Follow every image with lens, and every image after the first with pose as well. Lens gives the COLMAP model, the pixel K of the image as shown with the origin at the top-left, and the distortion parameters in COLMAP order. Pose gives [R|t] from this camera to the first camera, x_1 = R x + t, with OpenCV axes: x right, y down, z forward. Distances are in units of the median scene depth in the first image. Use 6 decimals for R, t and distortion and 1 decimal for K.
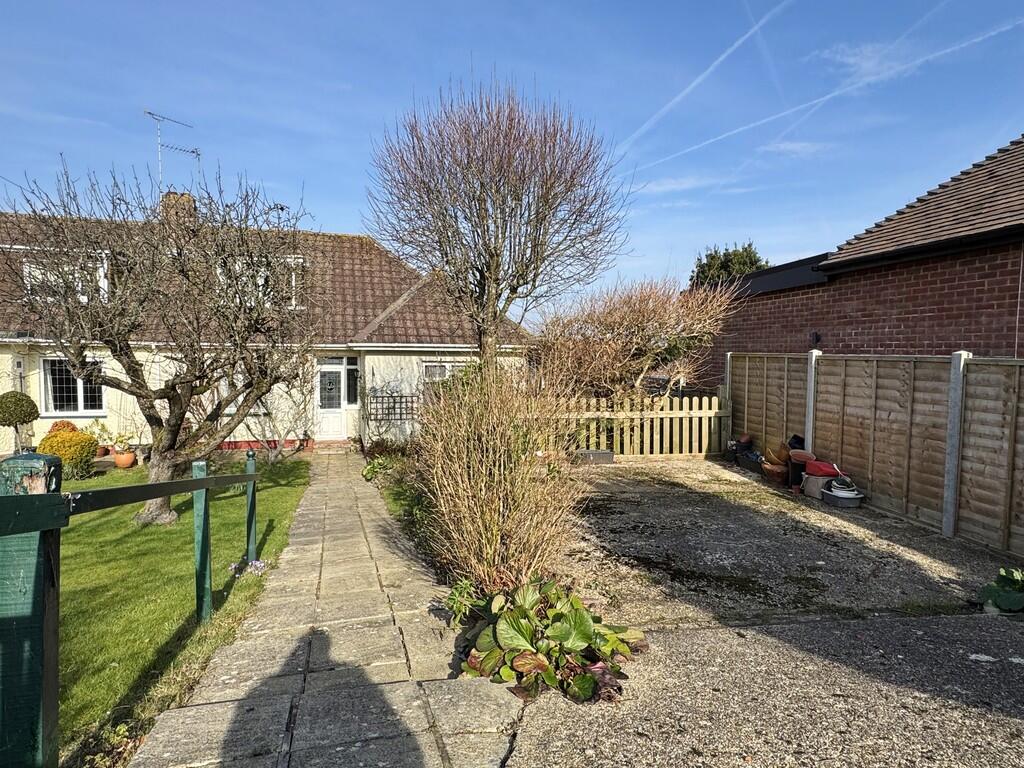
lens RADIAL K [[655.1, 0, 512.0], [0, 655.1, 384.0], [0, 0, 1]] dist [0.030622, -0.001849]
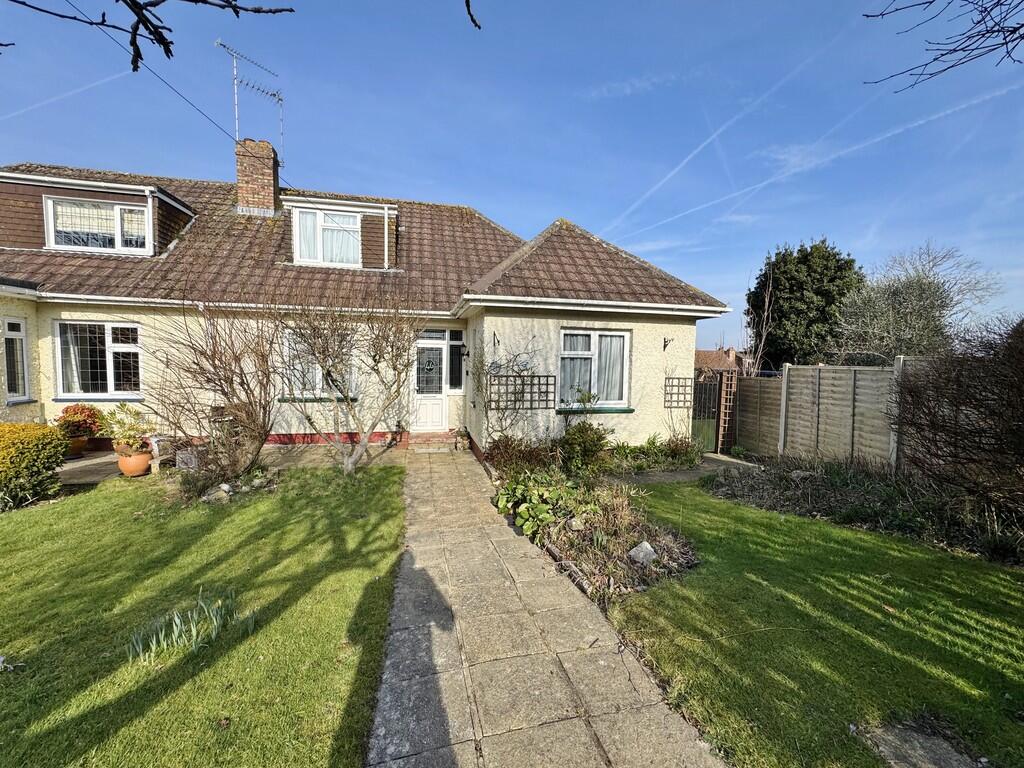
lens RADIAL K [[411.7, 0, 512.0], [0, 411.7, 384.0], [0, 0, 1]] dist [0.000821, 0.000171]
pose [[0.999082, 0.008481, -0.041992, -0.154909], [-0.008439, 0.999964, 0.001173, 0.024320], [0.042001, -0.000818, 0.999117, 0.501054]]
